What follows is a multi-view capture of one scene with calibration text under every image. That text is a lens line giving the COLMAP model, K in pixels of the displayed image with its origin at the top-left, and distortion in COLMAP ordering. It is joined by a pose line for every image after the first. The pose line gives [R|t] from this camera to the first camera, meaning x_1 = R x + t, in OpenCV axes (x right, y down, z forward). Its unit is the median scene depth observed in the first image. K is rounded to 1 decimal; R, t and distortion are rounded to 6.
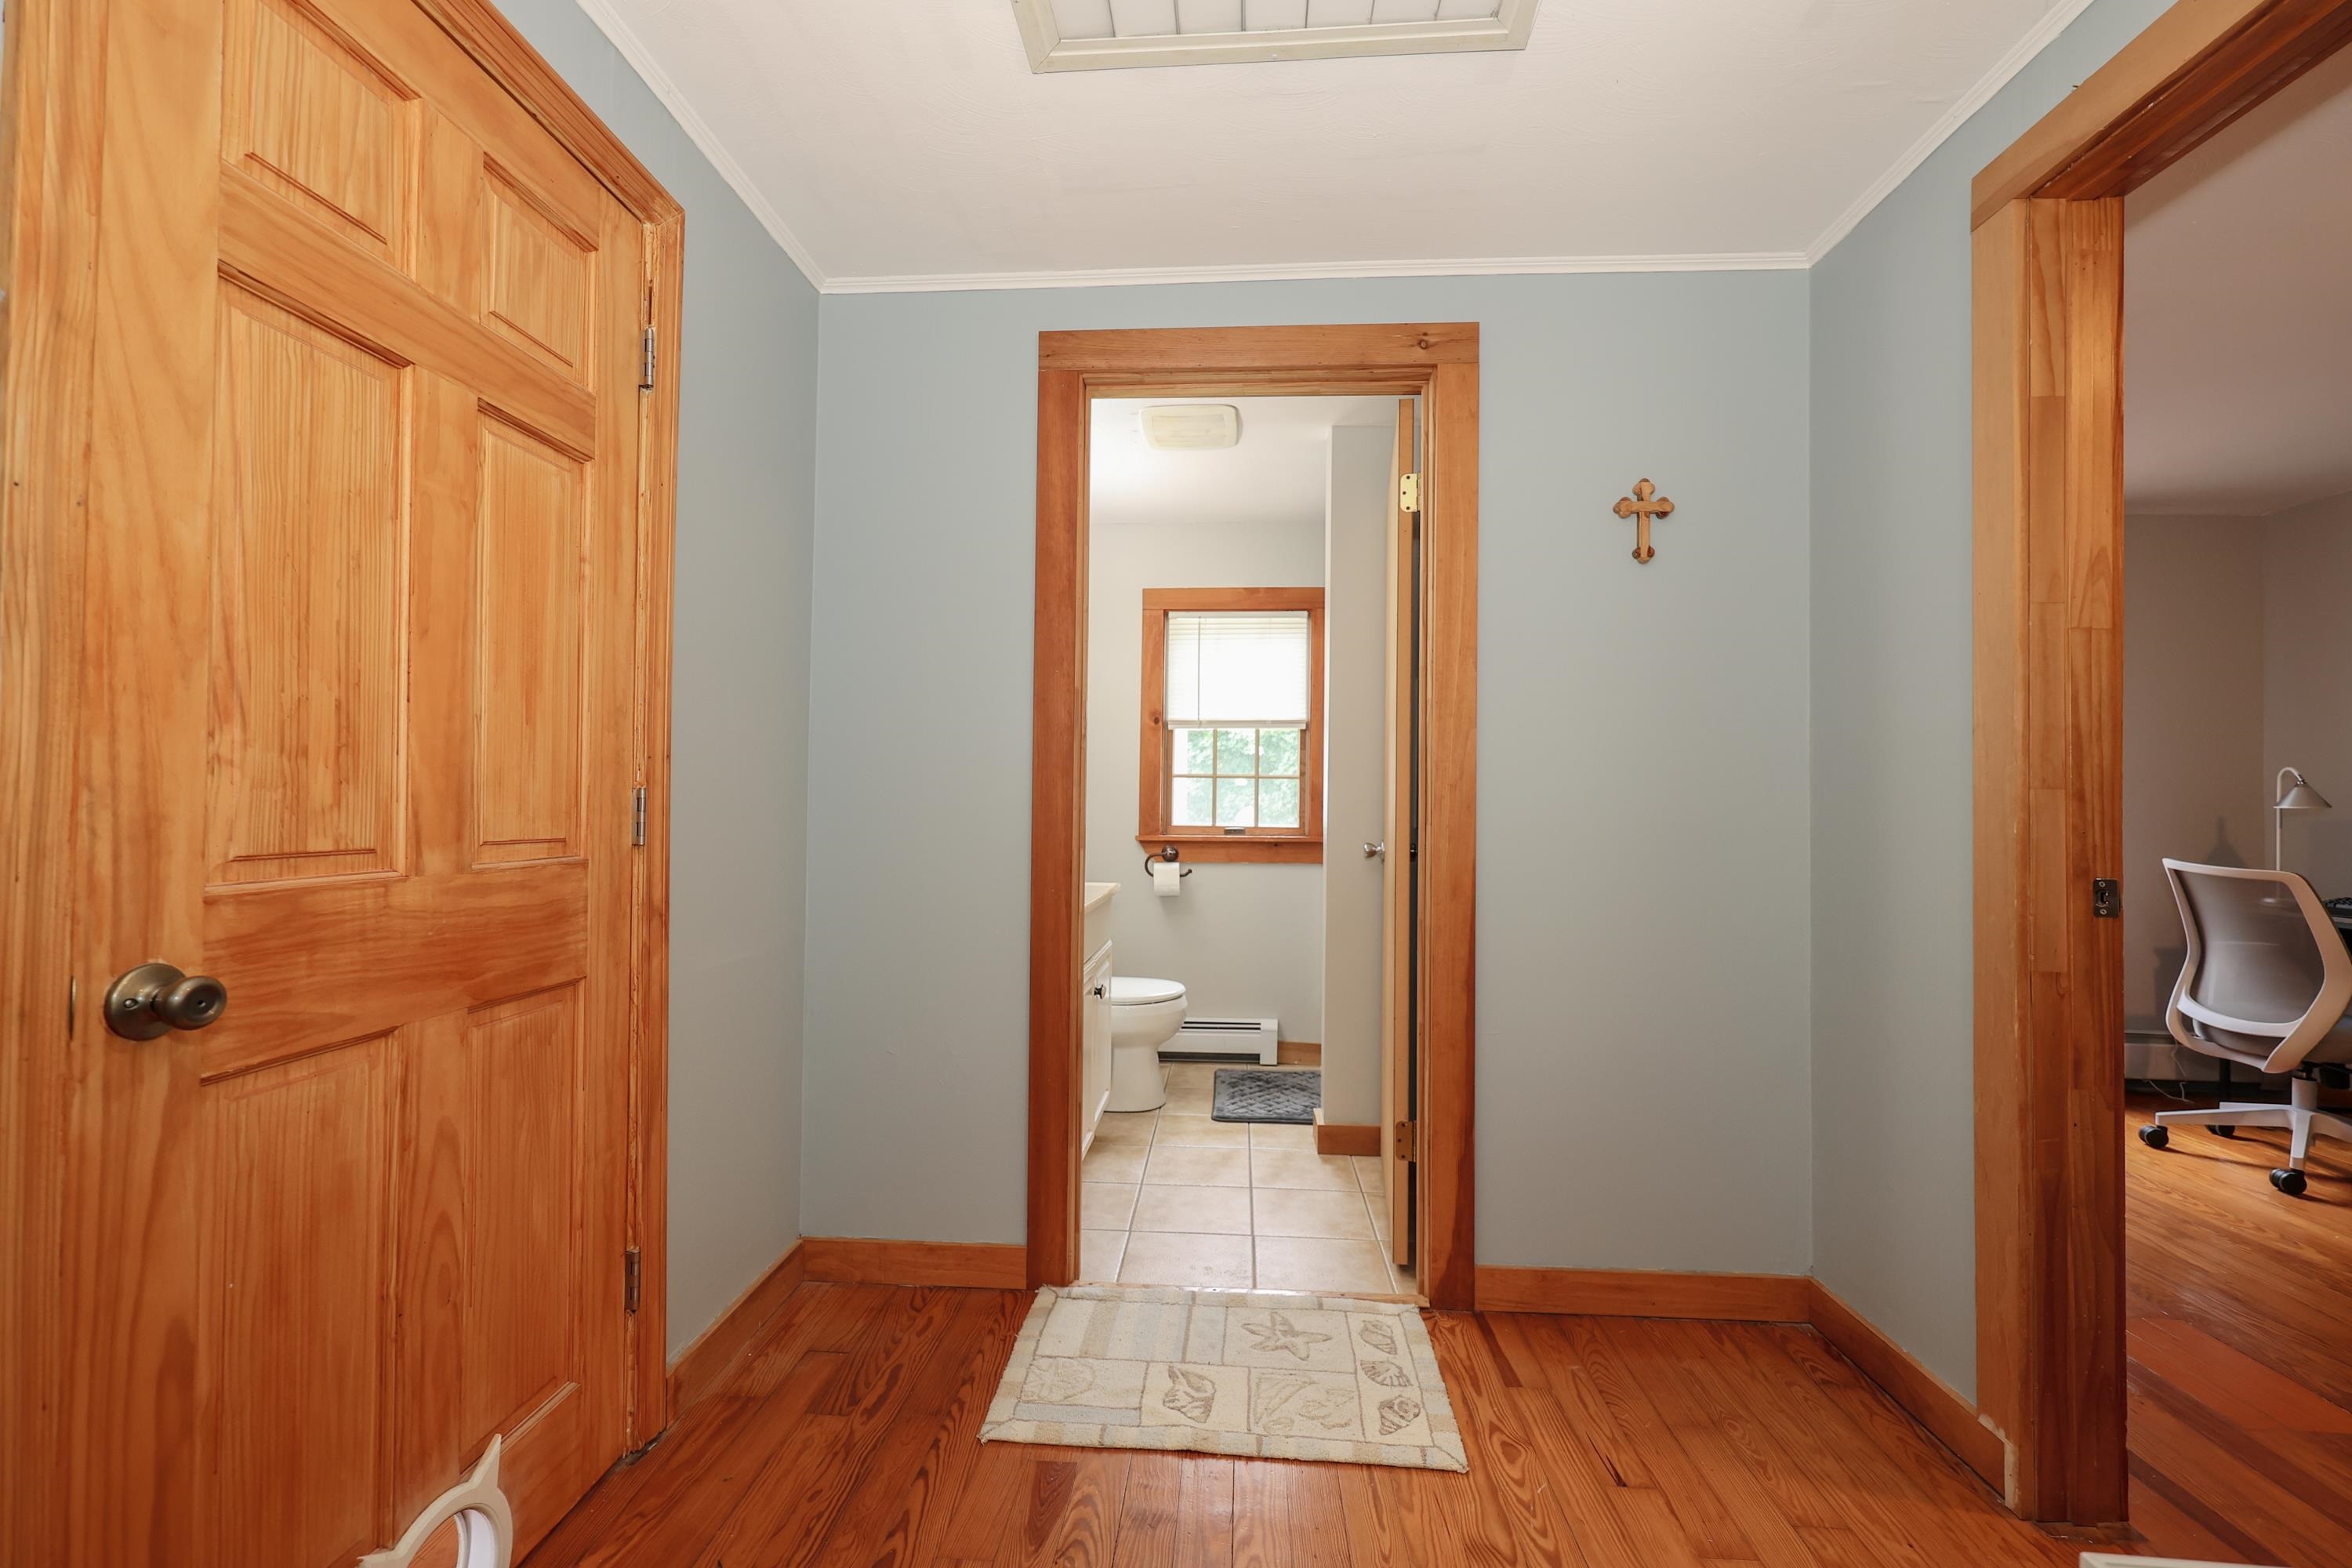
lens RADIAL K [[1000.1, 0, 1176.0], [0, 1000.1, 784.0], [0, 0, 1]] dist [0.000809, -0.000047]
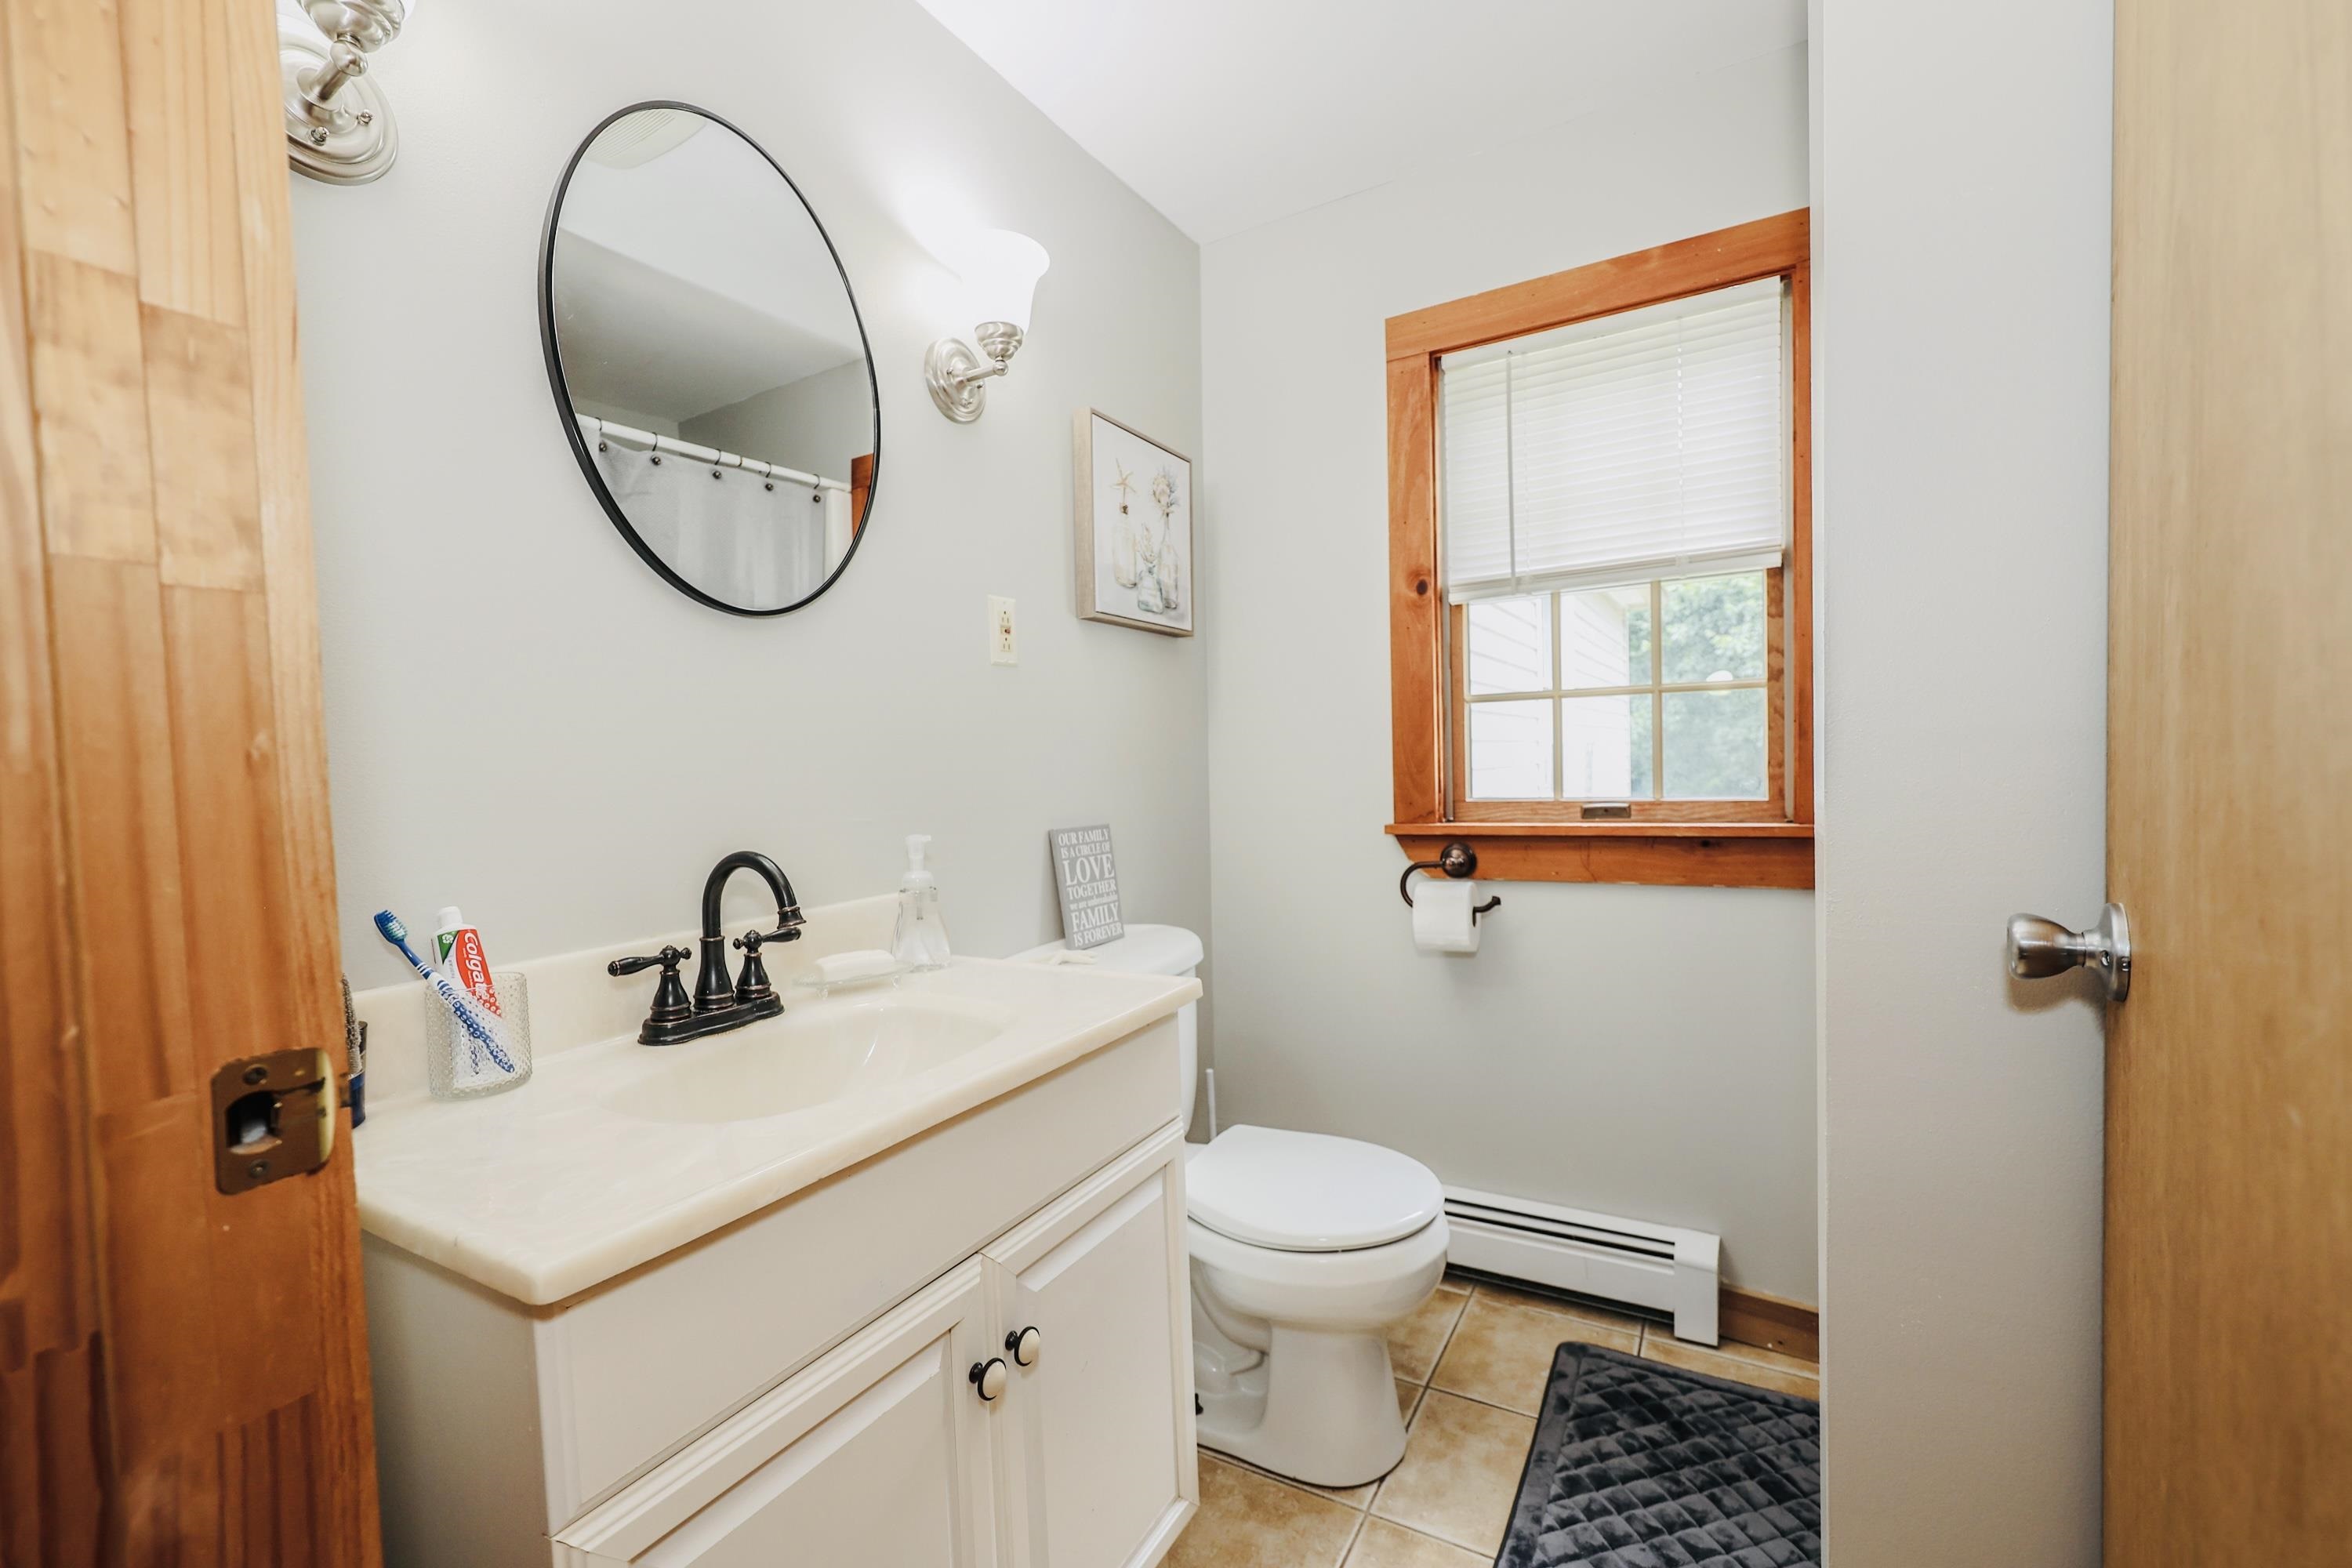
lens RADIAL K [[990.5, 0, 1172.5], [0, 990.5, 793.4], [0, 0, 1]] dist [0.000003, -0.000113]
pose [[0.894692, -0.023233, -0.446080, 0.084692], [0.049523, 0.997649, 0.047367, 0.007416], [0.443931, -0.064470, 0.893739, 0.512565]]
